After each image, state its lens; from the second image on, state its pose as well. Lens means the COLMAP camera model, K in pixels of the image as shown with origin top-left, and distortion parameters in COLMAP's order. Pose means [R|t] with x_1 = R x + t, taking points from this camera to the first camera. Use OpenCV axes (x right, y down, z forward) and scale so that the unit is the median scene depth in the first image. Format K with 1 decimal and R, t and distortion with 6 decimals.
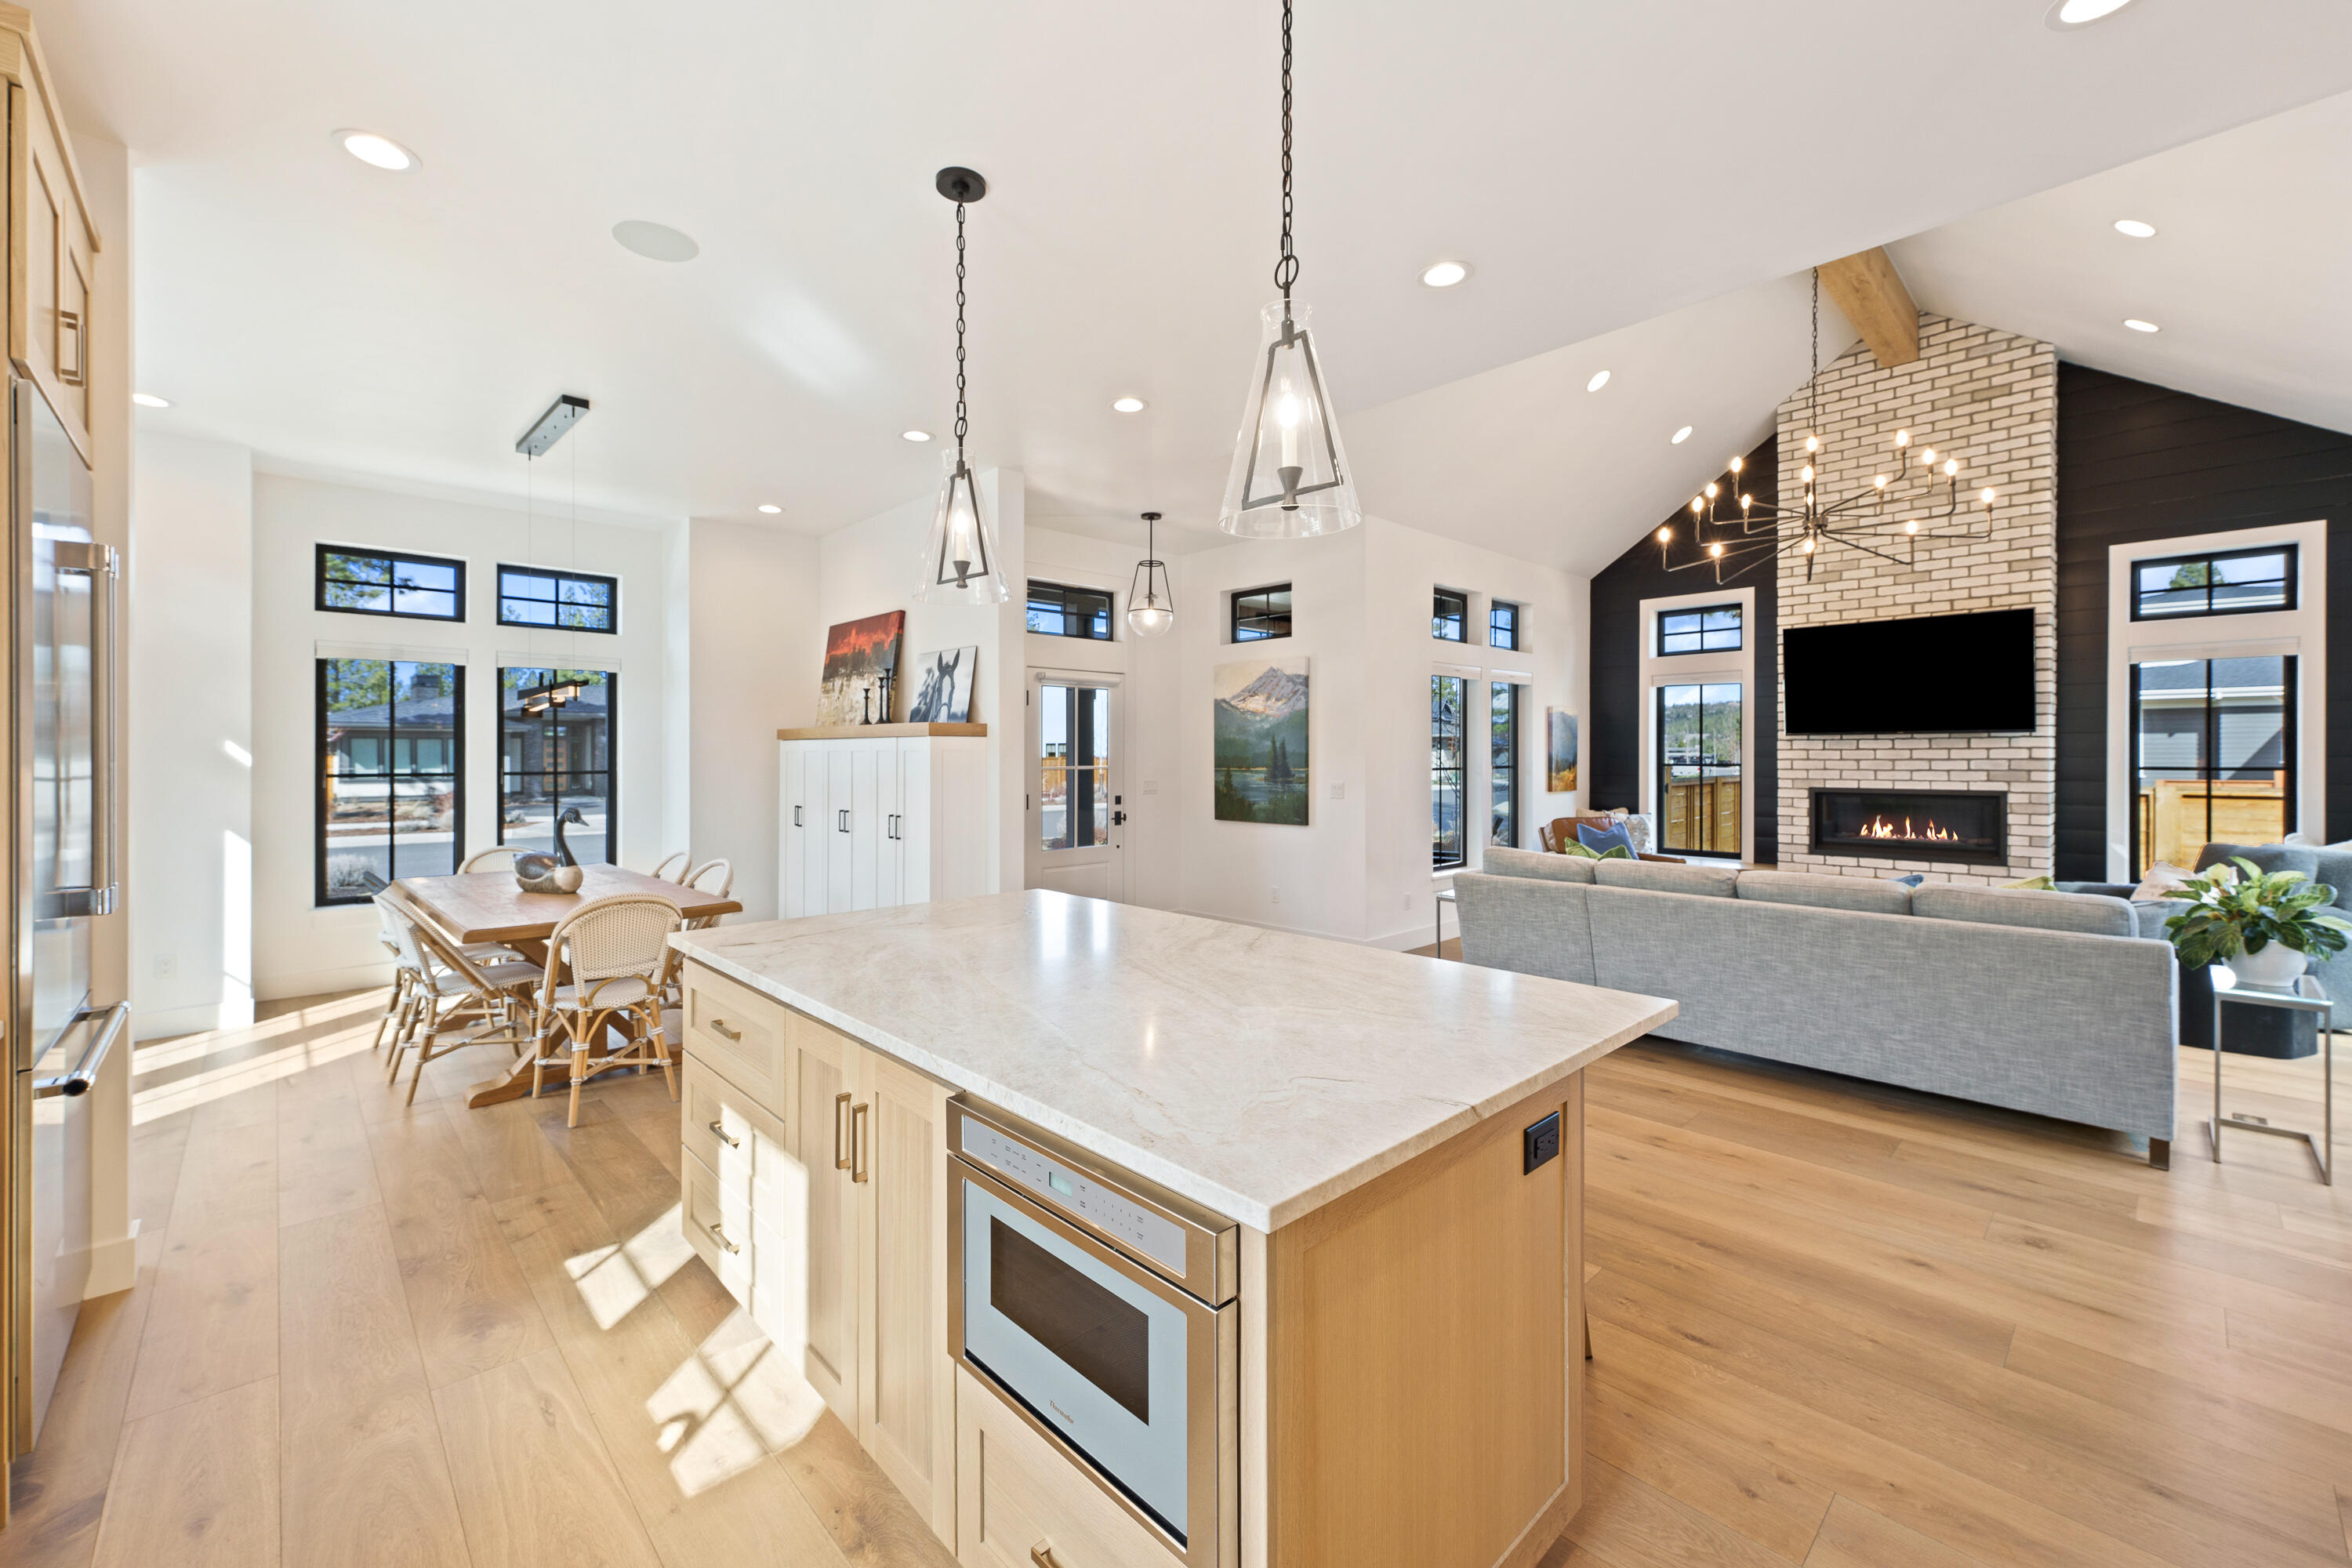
lens RADIAL K [[943.6, 0, 1173.2], [0, 943.6, 760.5], [0, 0, 1]] dist [0.000160, -0.000164]
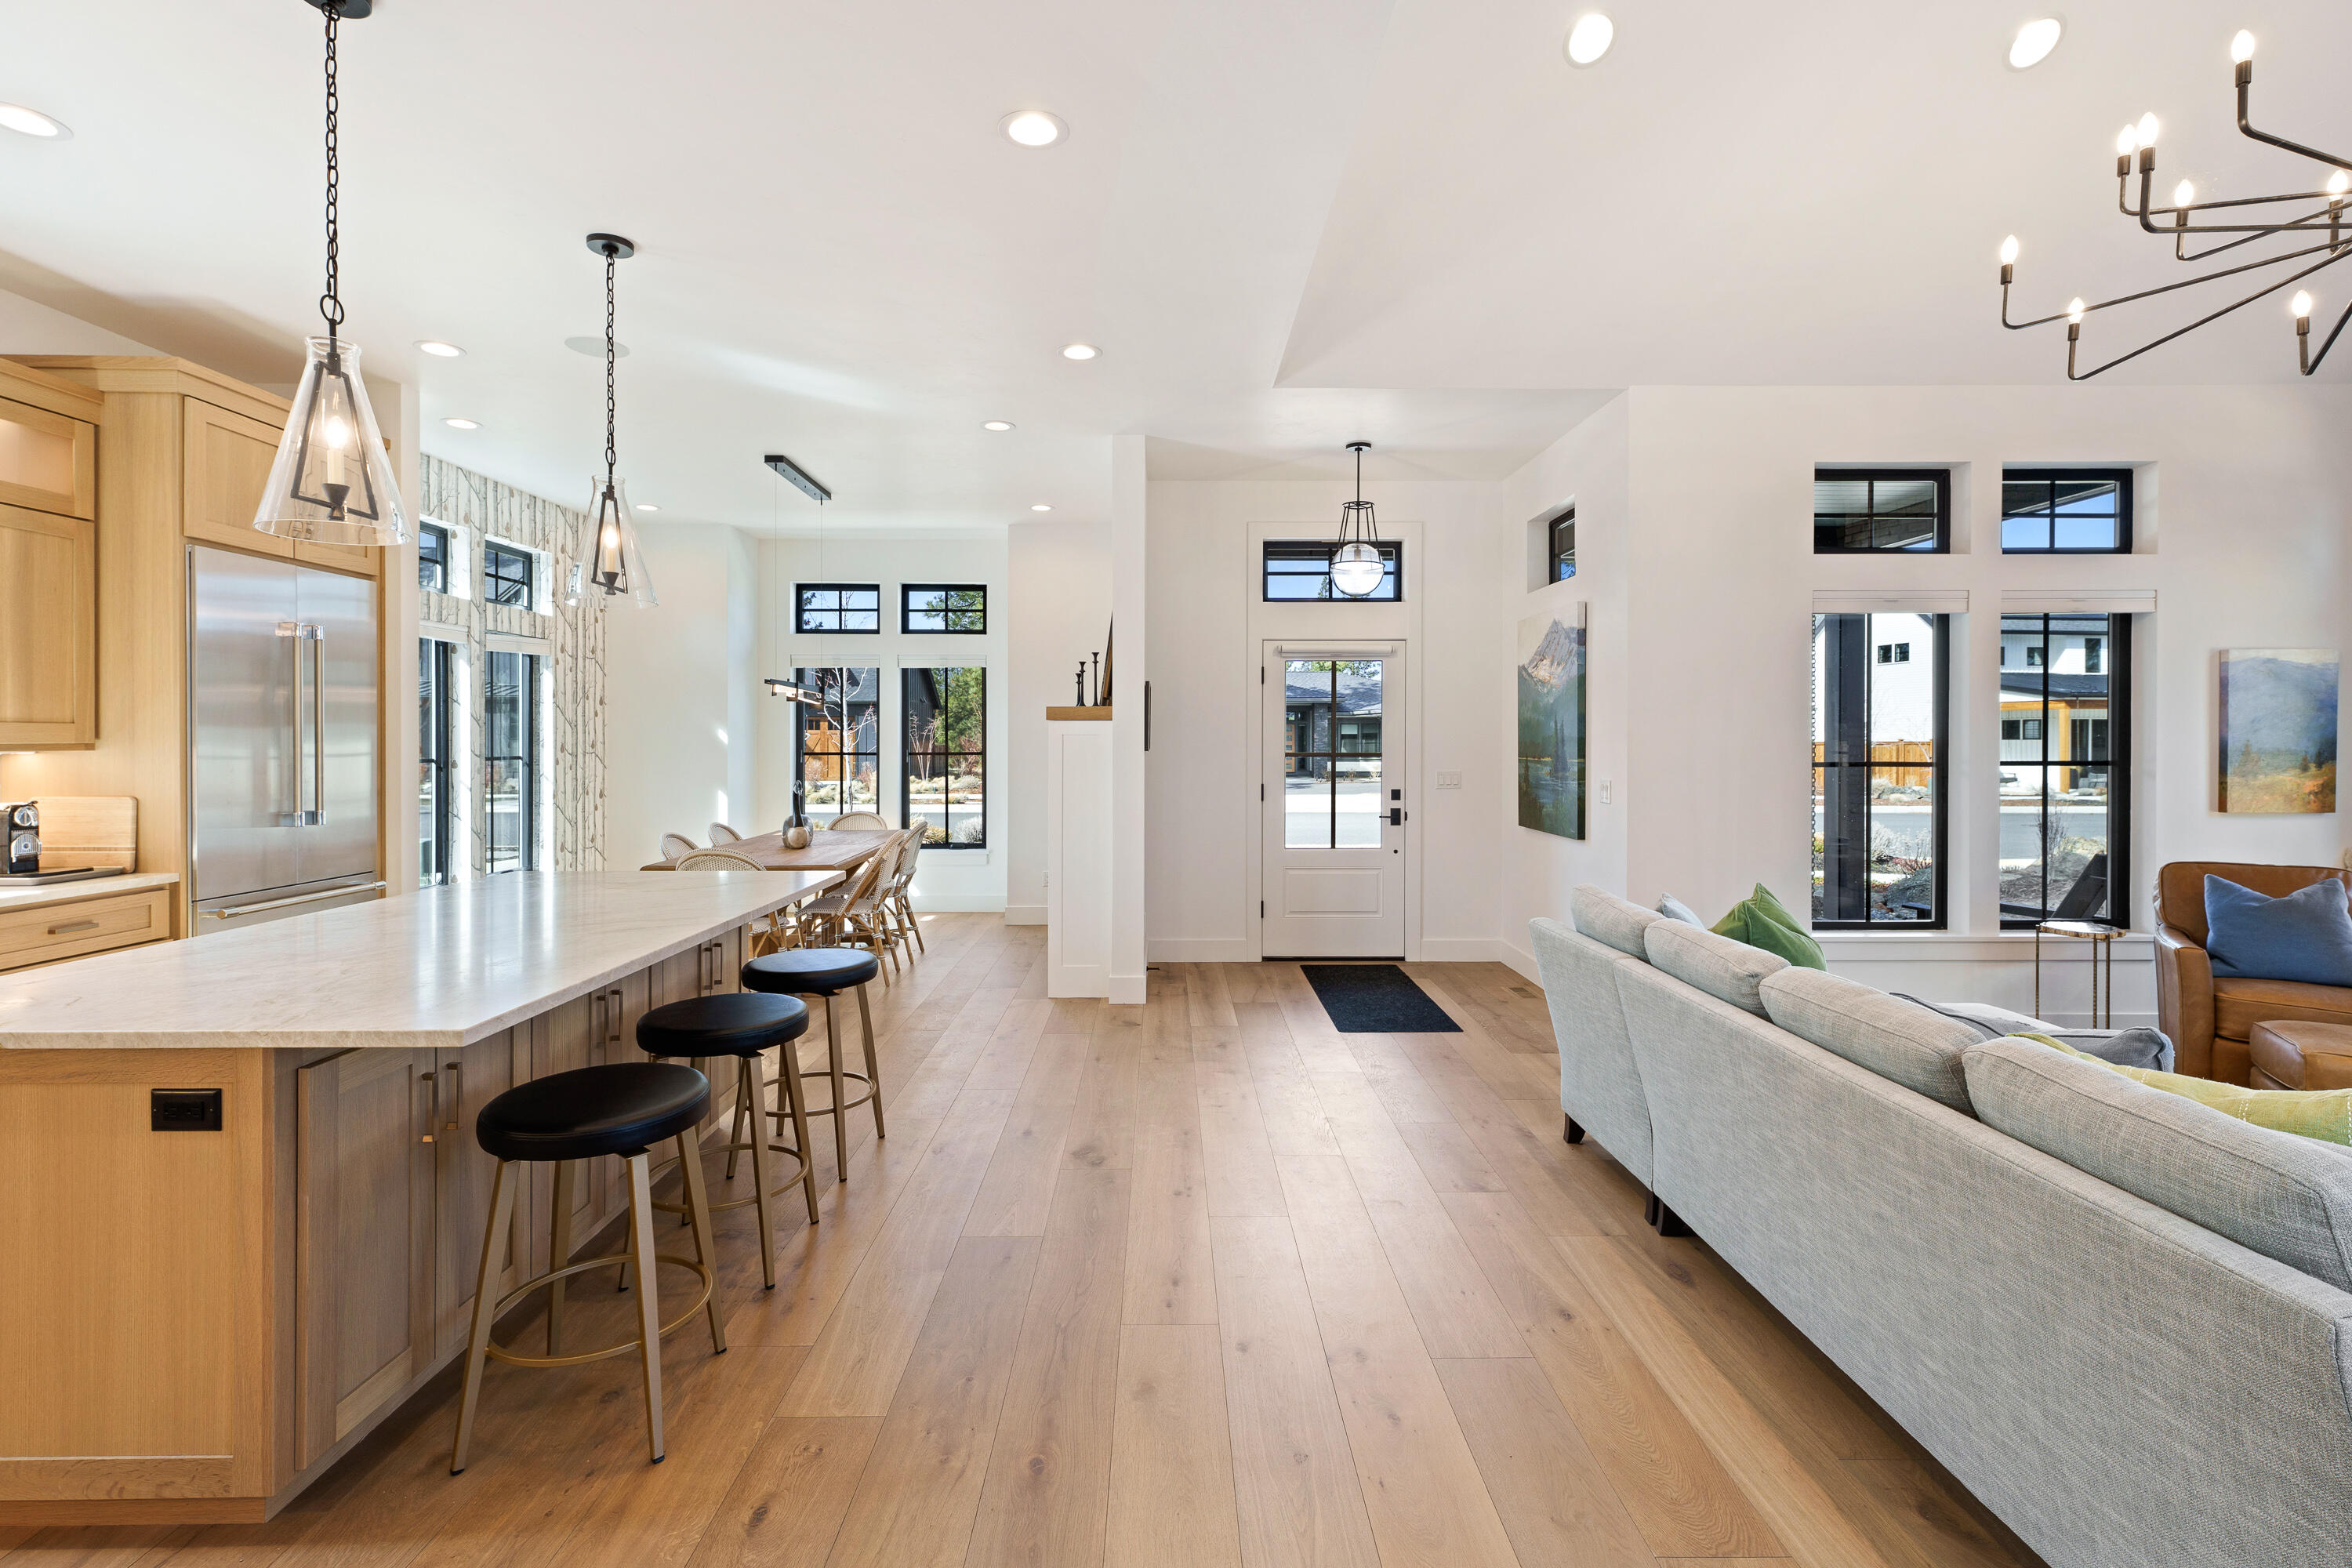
lens RADIAL K [[1063.0, 0, 1169.7], [0, 1063.0, 748.3], [0, 0, 1]] dist [-0.001002, -0.000972]
pose [[0.730408, 0.008170, -0.682962, 0.450812], [-0.005950, 0.999967, 0.005599, -0.002445], [0.682985, -0.000026, 0.730432, 0.199192]]
